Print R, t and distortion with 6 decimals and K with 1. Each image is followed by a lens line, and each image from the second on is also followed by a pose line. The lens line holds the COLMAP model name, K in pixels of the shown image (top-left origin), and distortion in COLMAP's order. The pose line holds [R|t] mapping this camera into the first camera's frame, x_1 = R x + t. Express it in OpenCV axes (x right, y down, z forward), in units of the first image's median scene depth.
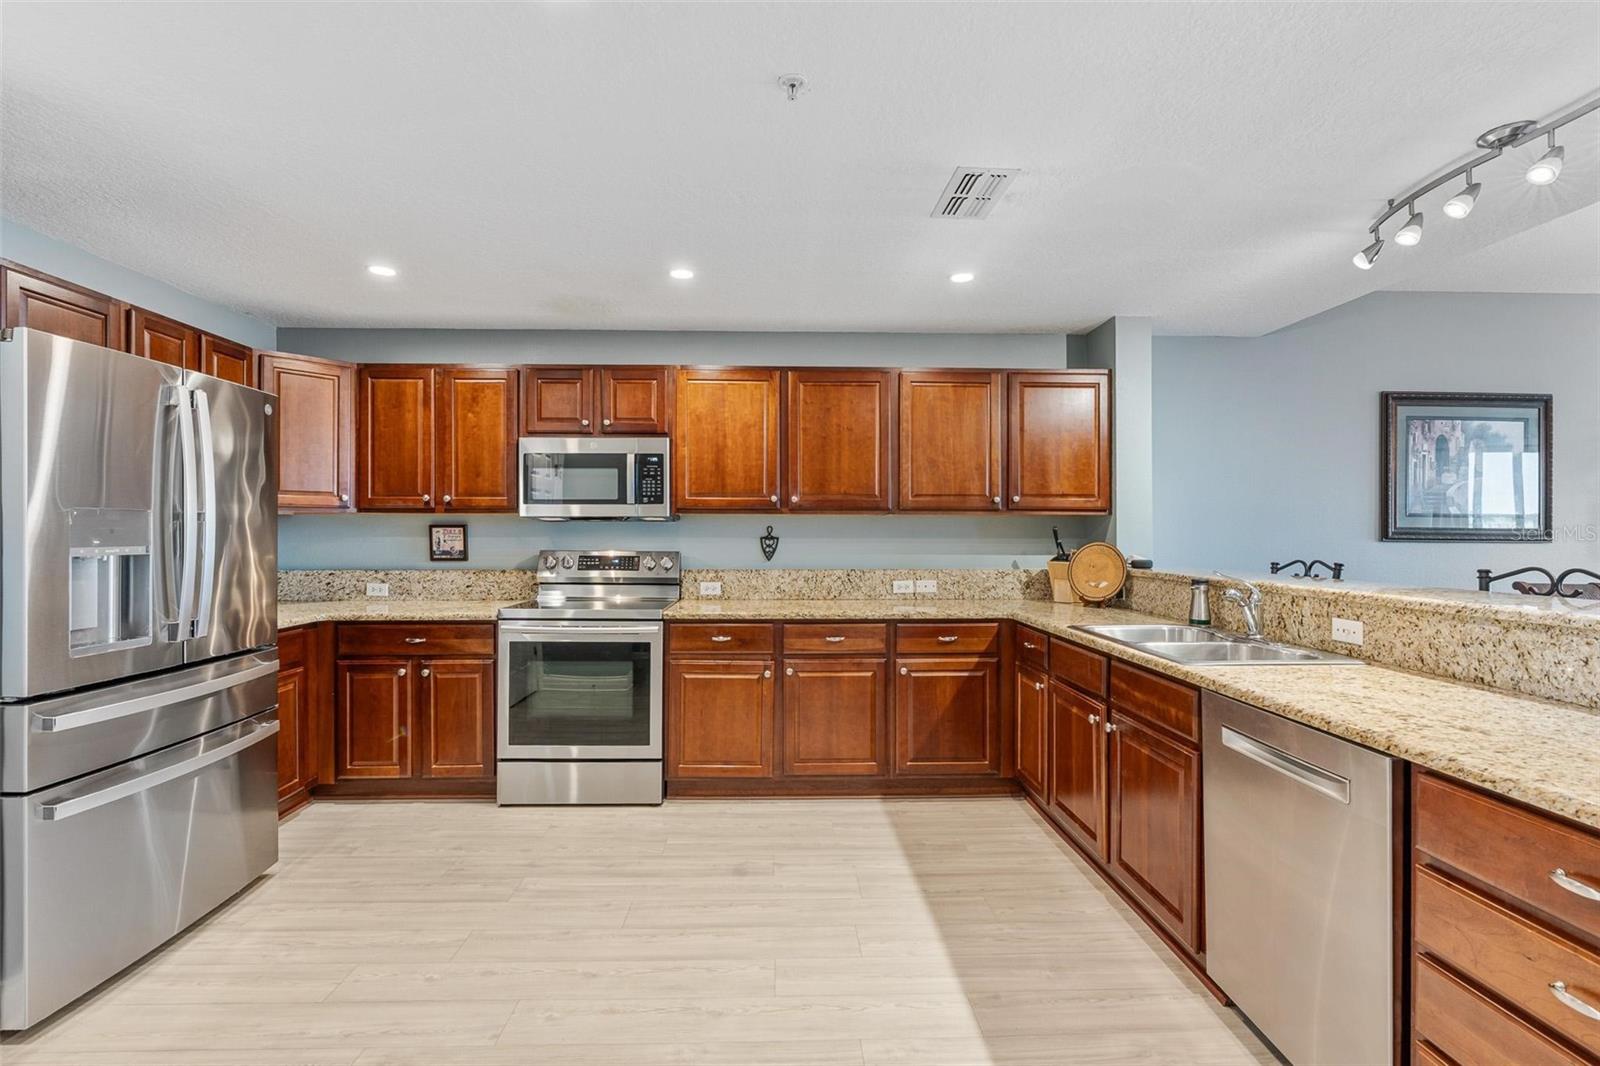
lens RADIAL K [[723.4, 0, 797.5], [0, 723.4, 531.0], [0, 0, 1]] dist [-0.015706, 0.005875]
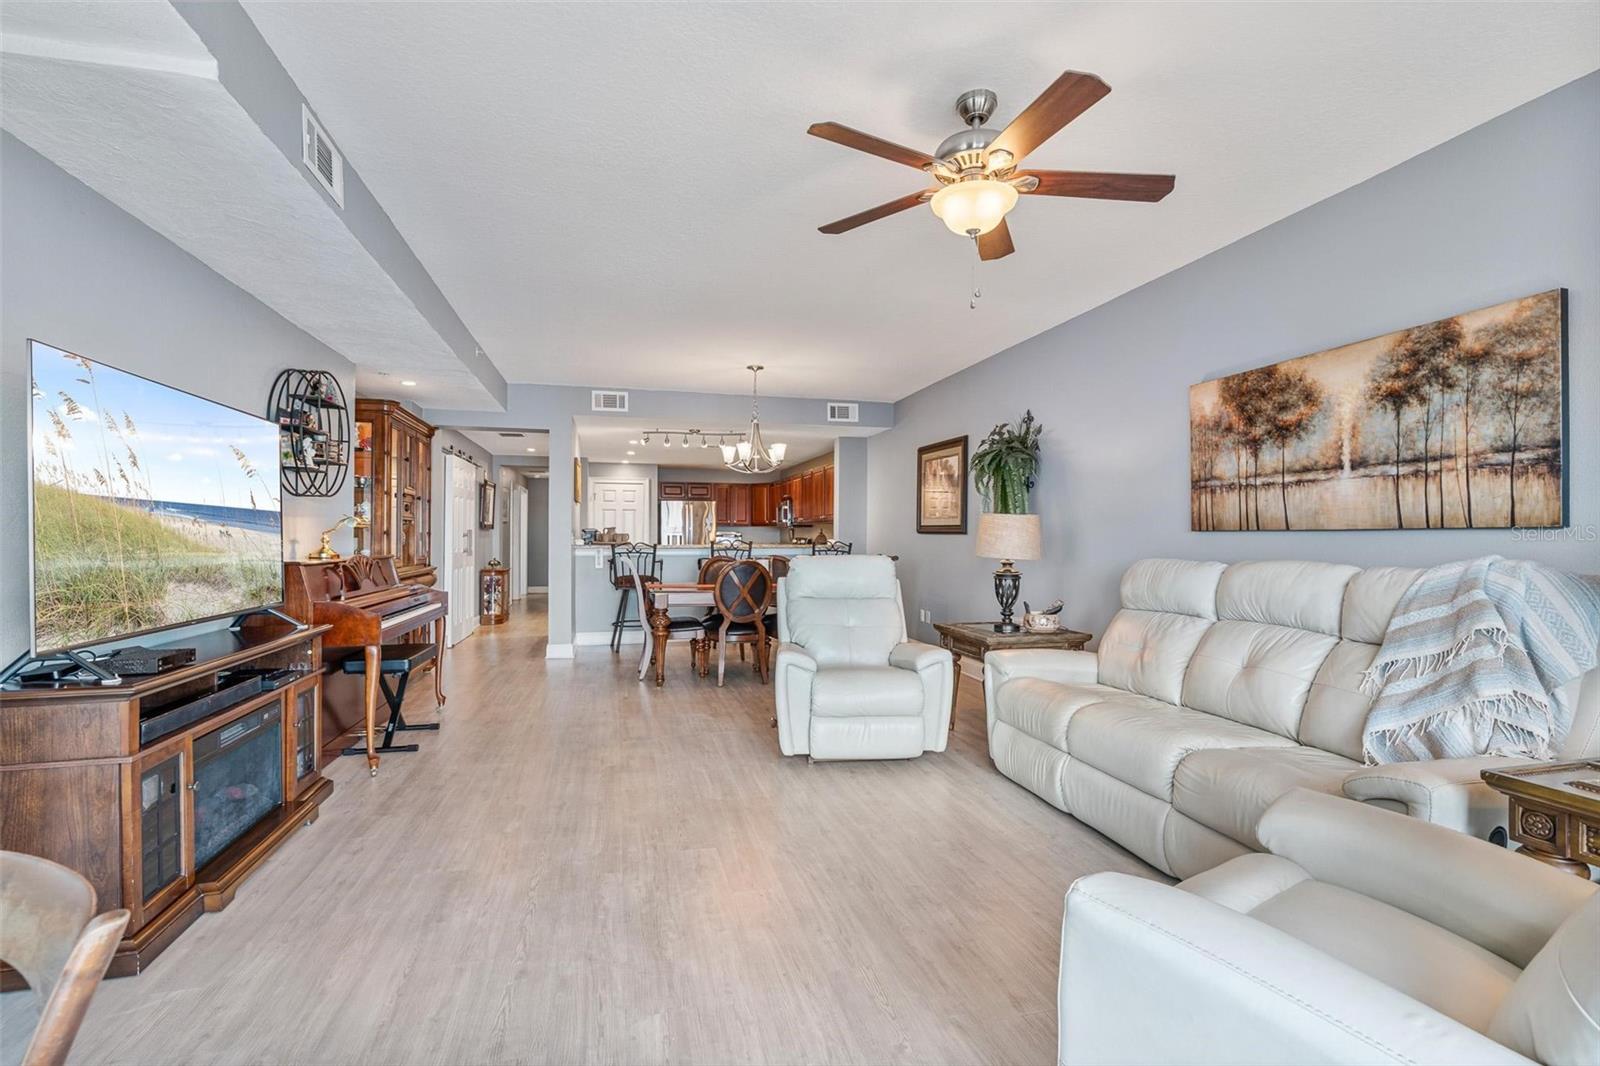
lens RADIAL K [[715.4, 0, 800.0], [0, 715.4, 533.0], [0, 0, 1]] dist [-0.006188, 0.000563]
pose [[0.220910, -0.004599, -0.975283, 2.946615], [0.001857, 0.999989, -0.004294, 0.024697], [0.975292, -0.000863, 0.220916, 0.399553]]
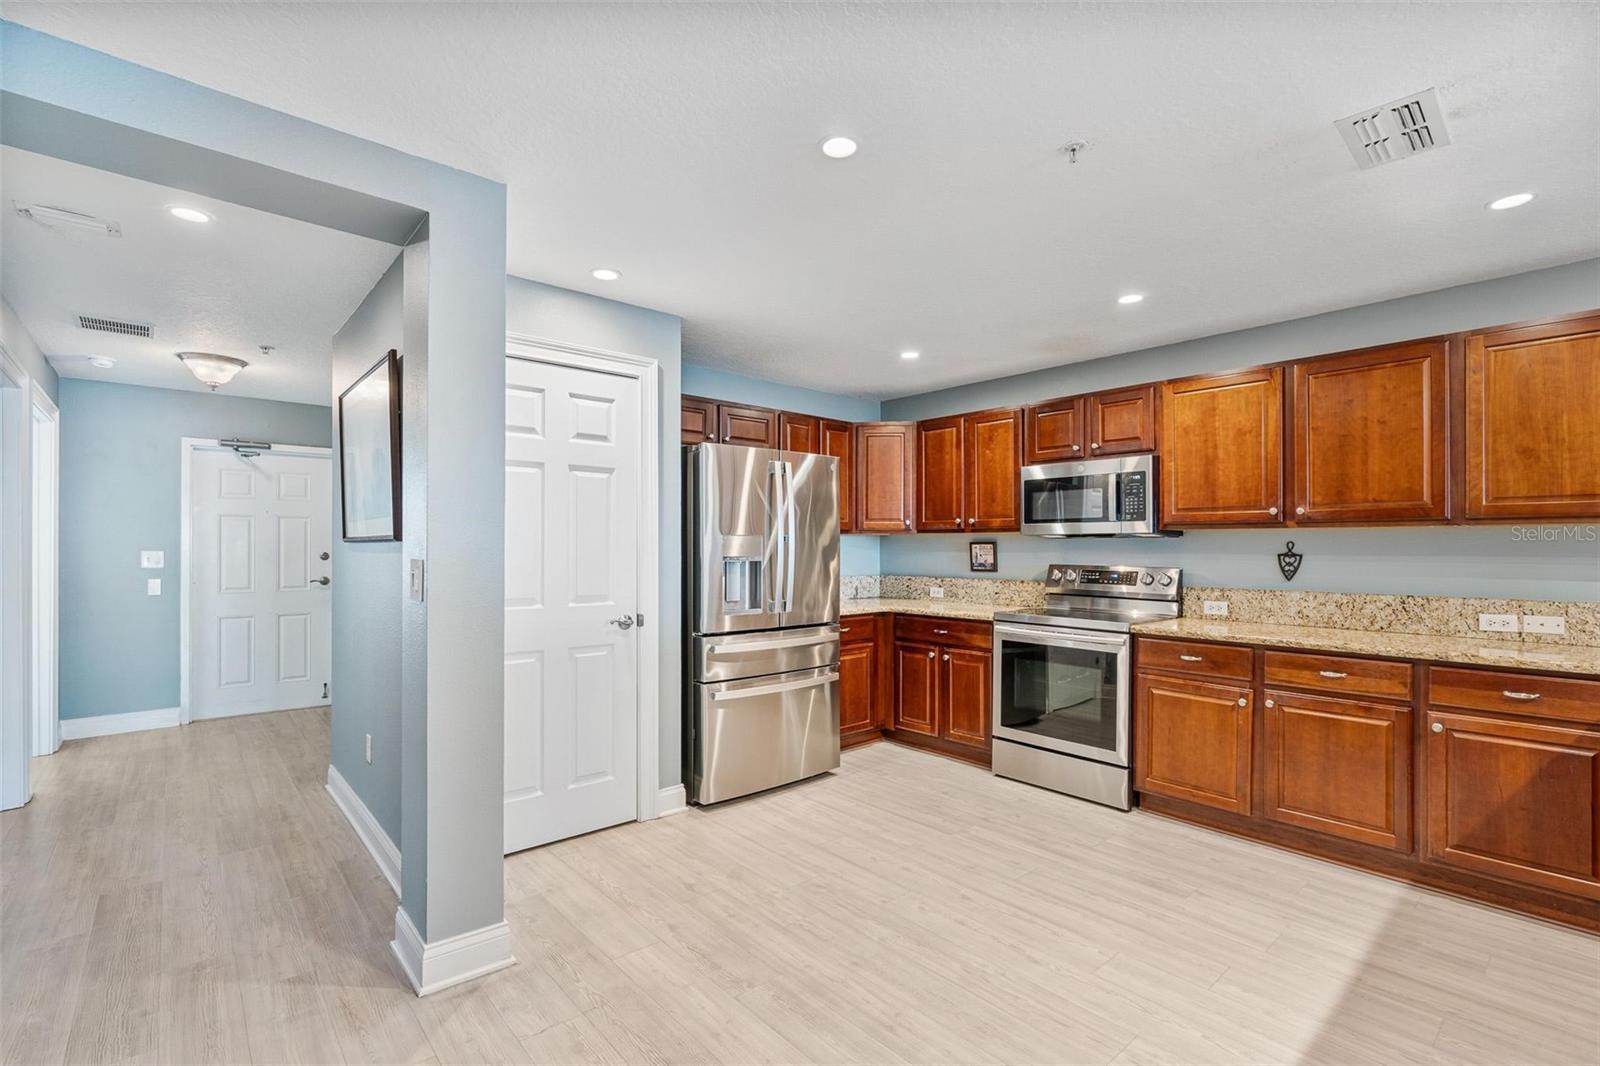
lens RADIAL K [[724.1, 0, 794.4], [0, 724.1, 543.0], [0, 0, 1]] dist [-0.007442, 0.001052]
pose [[0.629697, -0.004231, -0.776830, 0.310181], [0.000570, 0.999987, -0.004984, -0.001031], [0.776841, 0.002696, 0.629691, -0.024006]]
